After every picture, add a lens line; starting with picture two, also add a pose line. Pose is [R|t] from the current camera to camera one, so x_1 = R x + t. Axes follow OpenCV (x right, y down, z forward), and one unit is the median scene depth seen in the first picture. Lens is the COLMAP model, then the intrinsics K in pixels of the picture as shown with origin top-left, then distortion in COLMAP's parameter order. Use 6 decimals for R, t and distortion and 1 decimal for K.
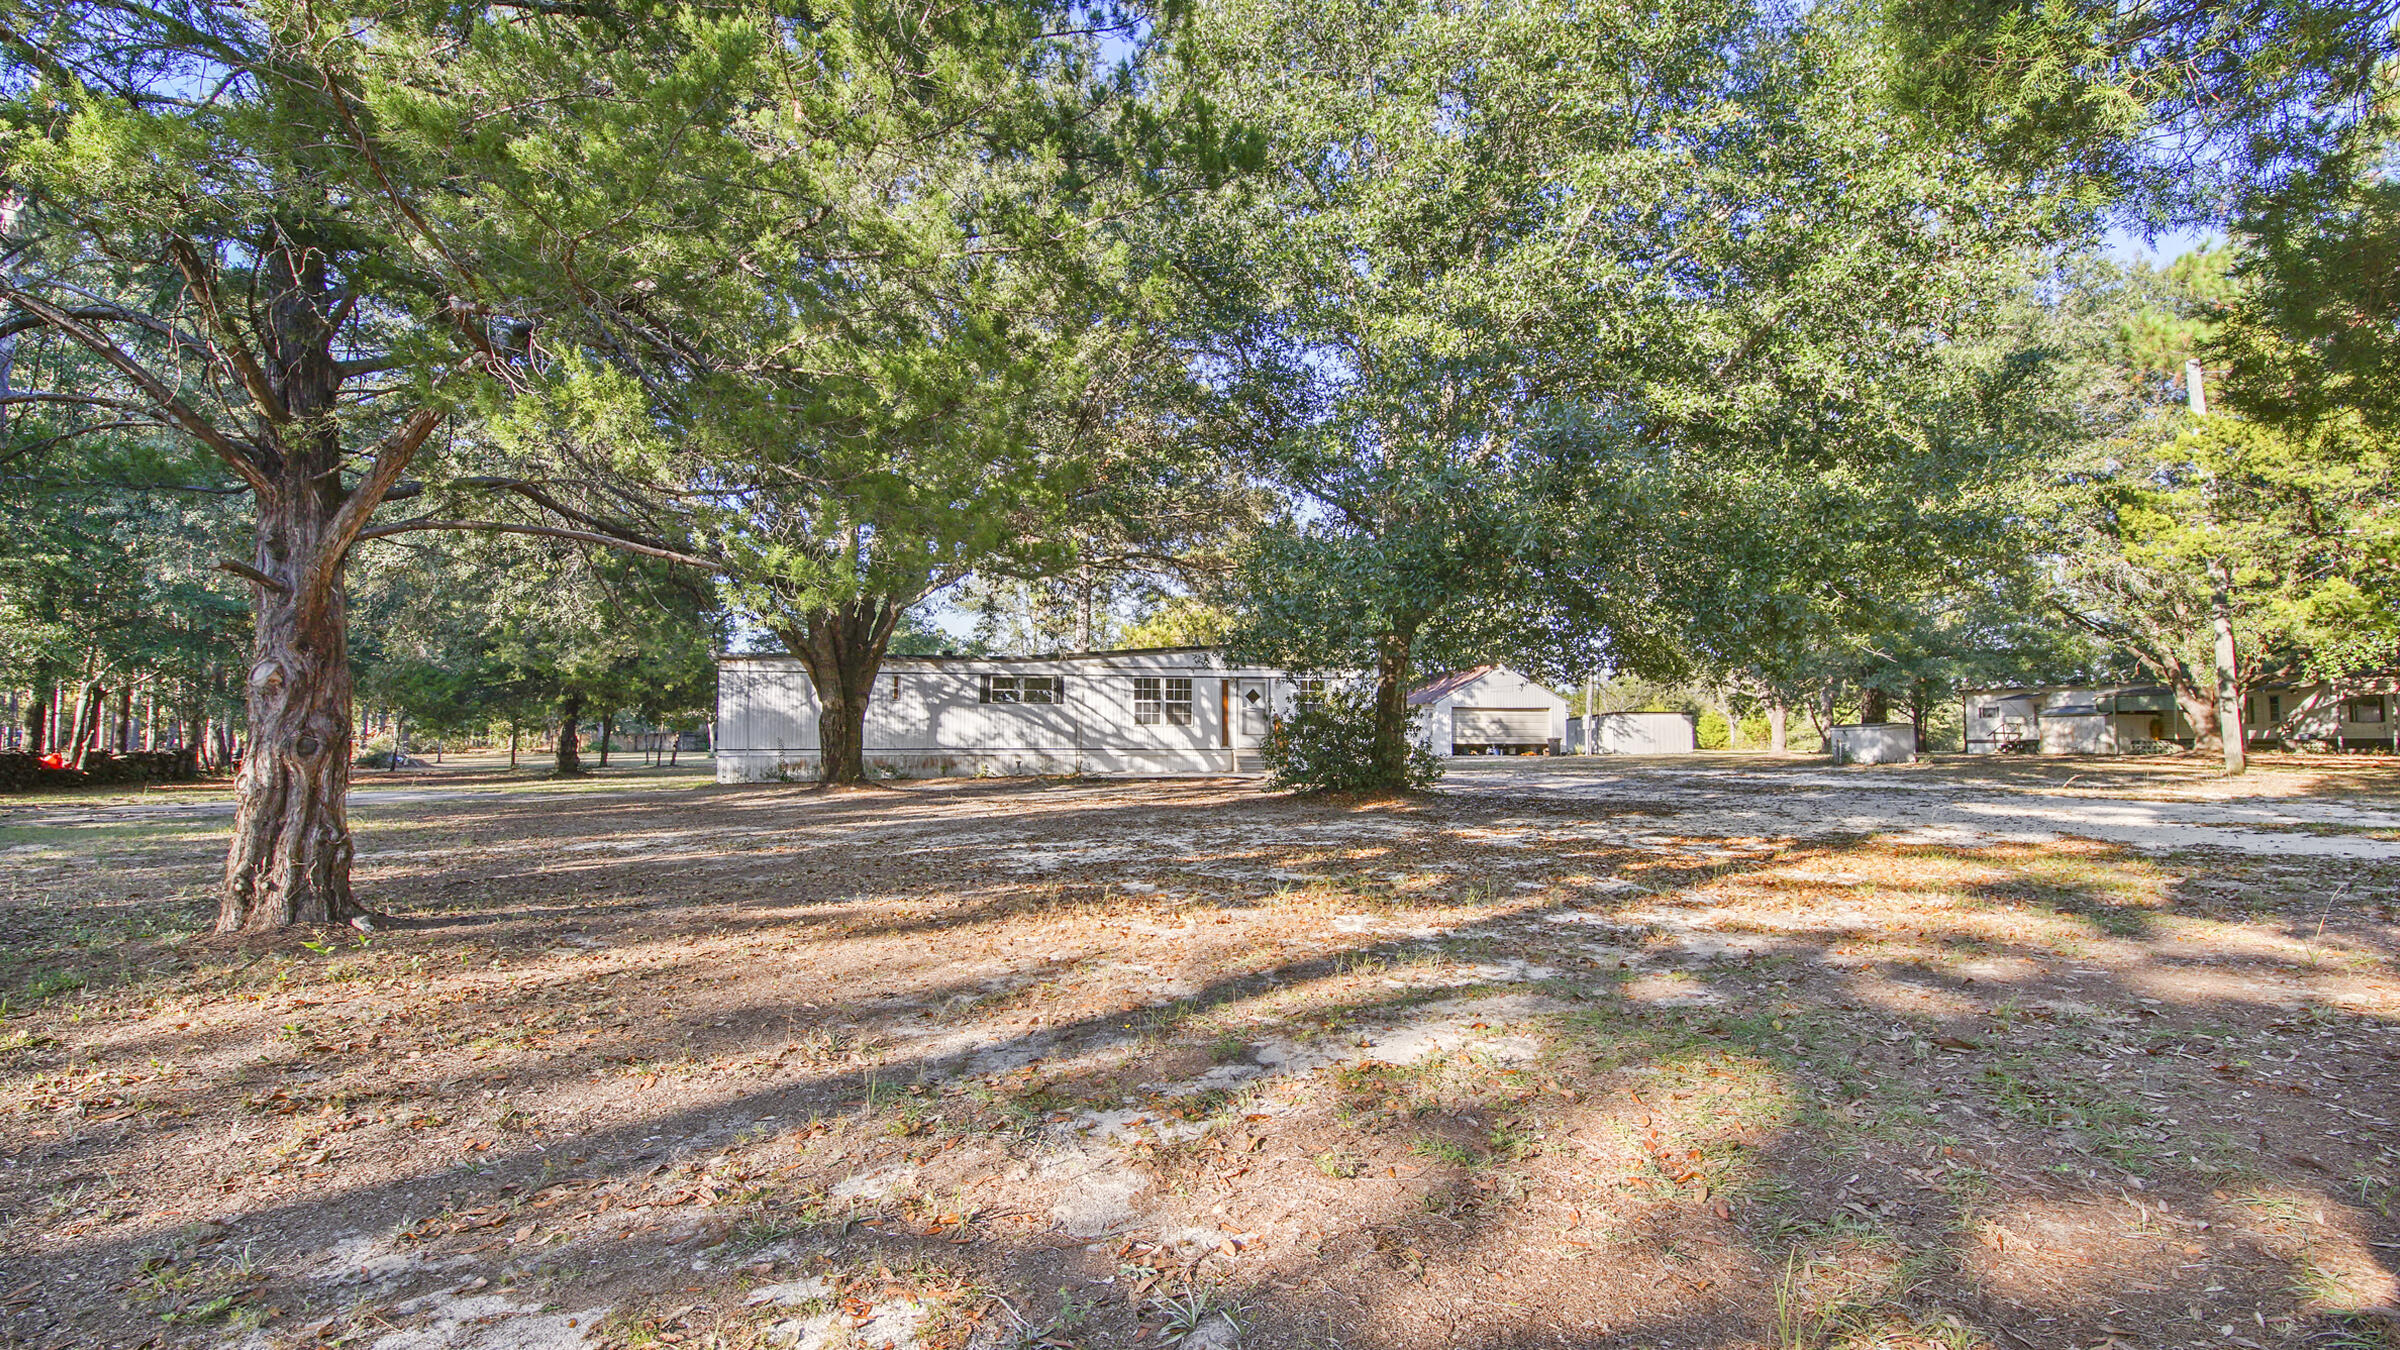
lens RADIAL K [[1048.6, 0, 1200.0], [0, 1048.6, 675.0], [0, 0, 1]] dist [-0.001159, -0.000123]
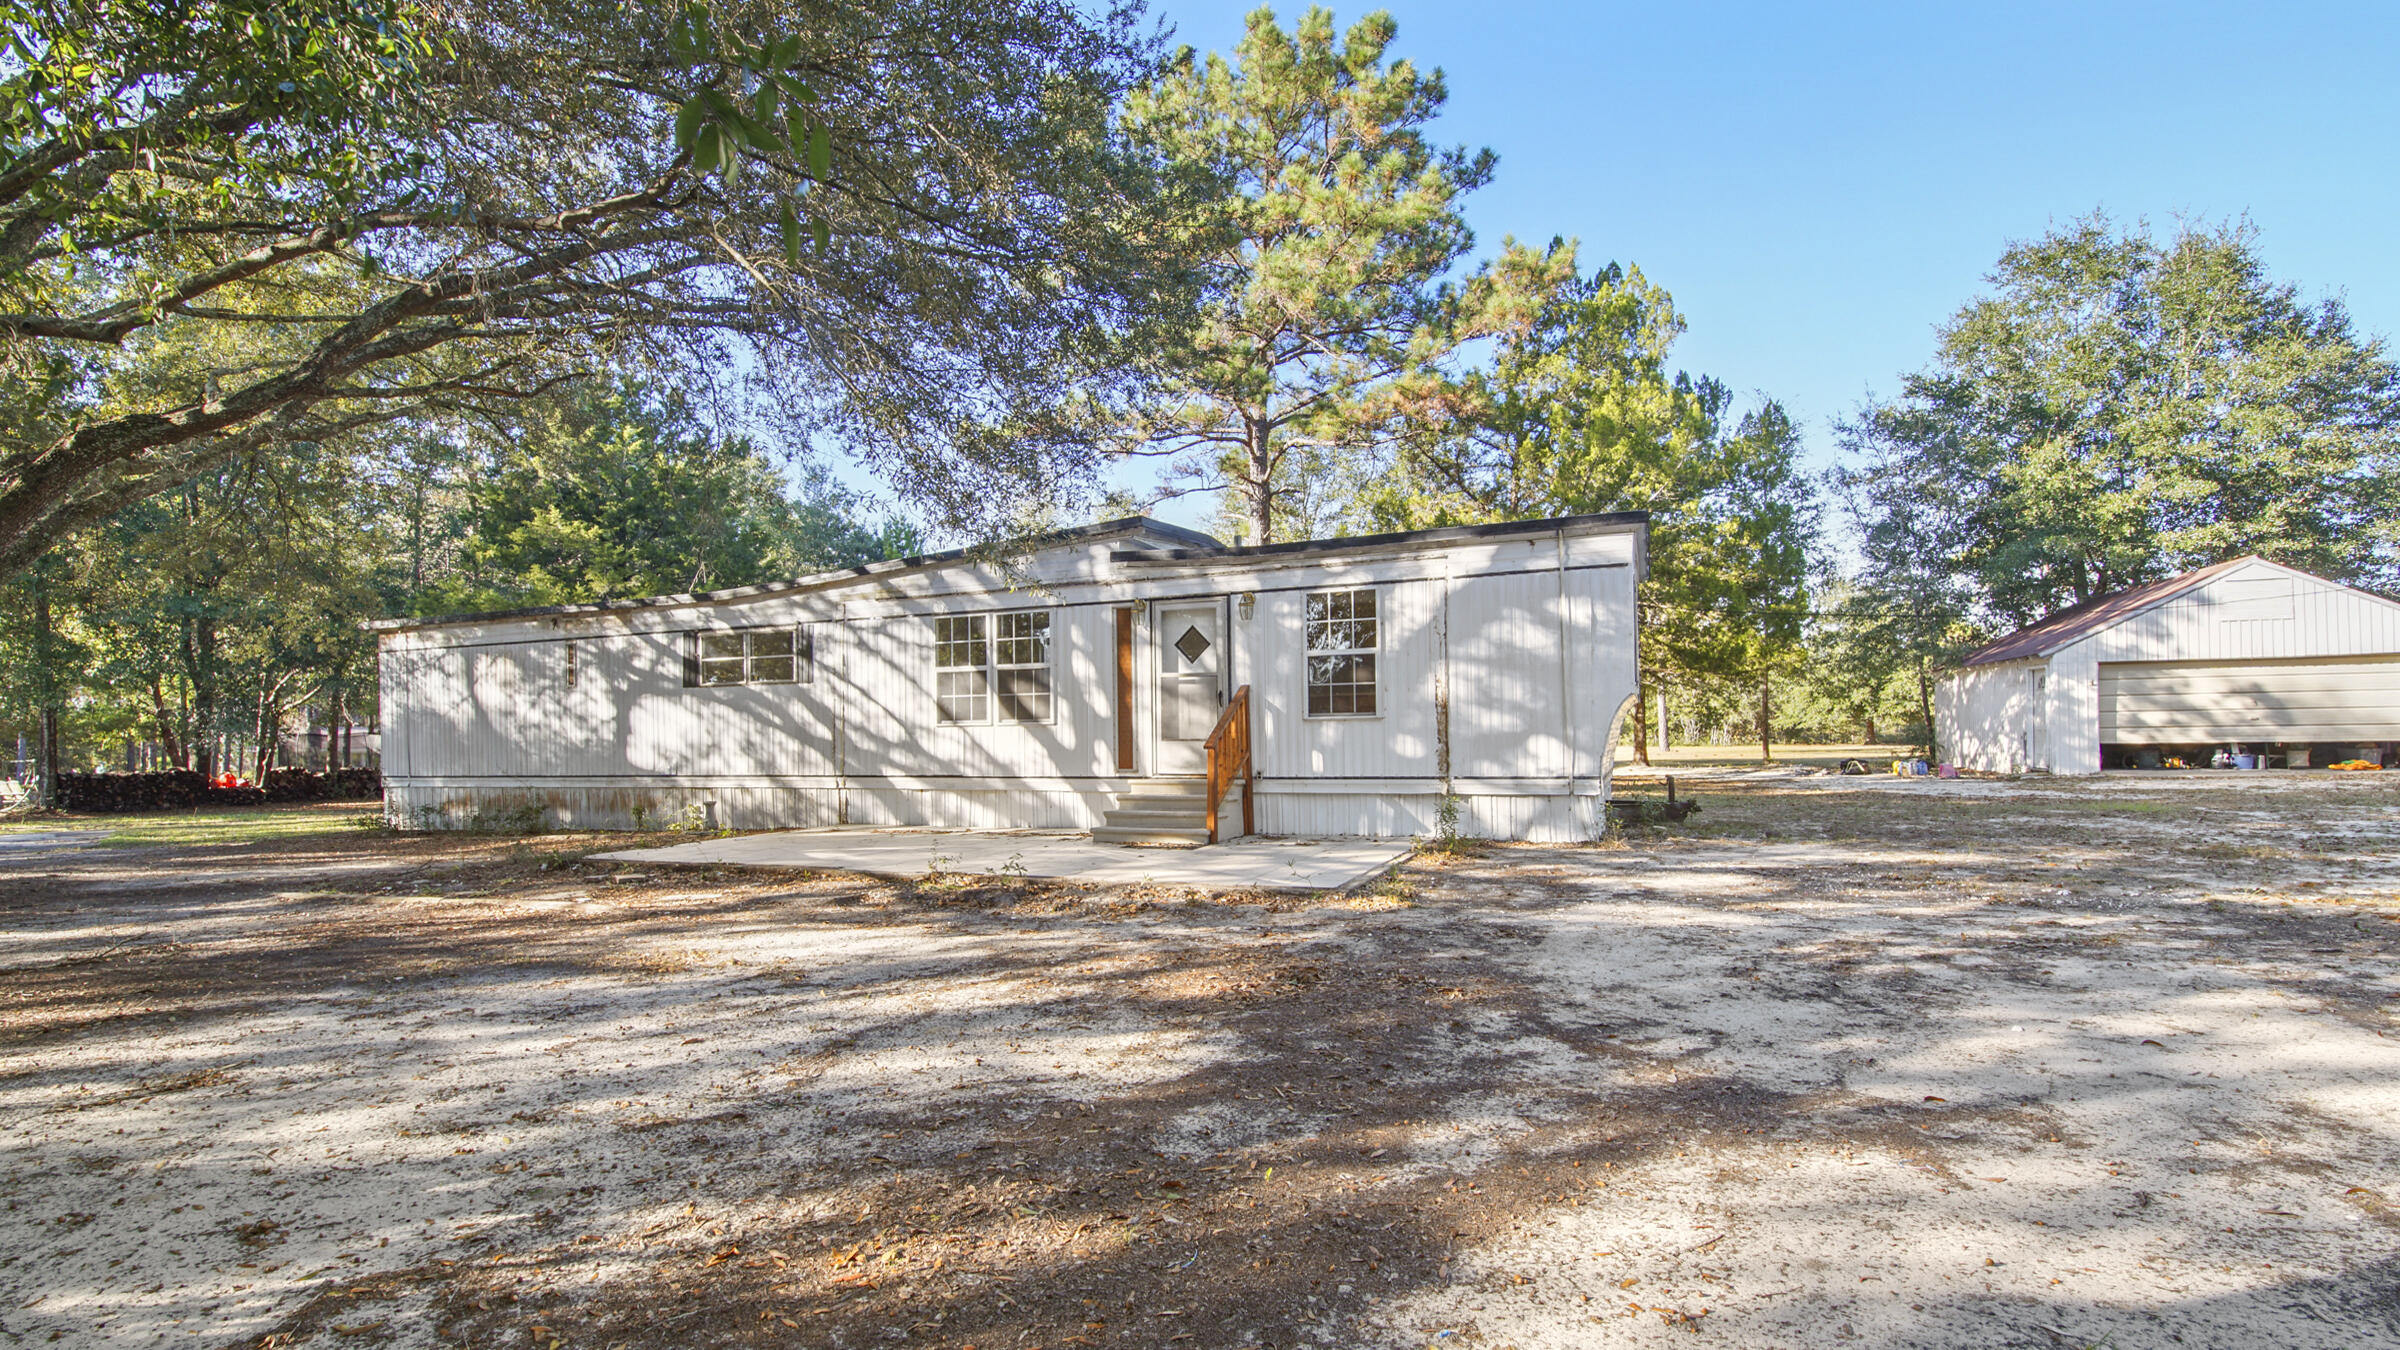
lens RADIAL K [[1048.6, 0, 1200.0], [0, 1048.6, 675.0], [0, 0, 1]] dist [-0.001159, -0.000123]
pose [[0.828867, -0.046661, -0.557496, 0.283048], [0.048123, 0.998769, -0.012046, 0.038388], [0.557372, -0.016844, 0.830092, 0.688662]]
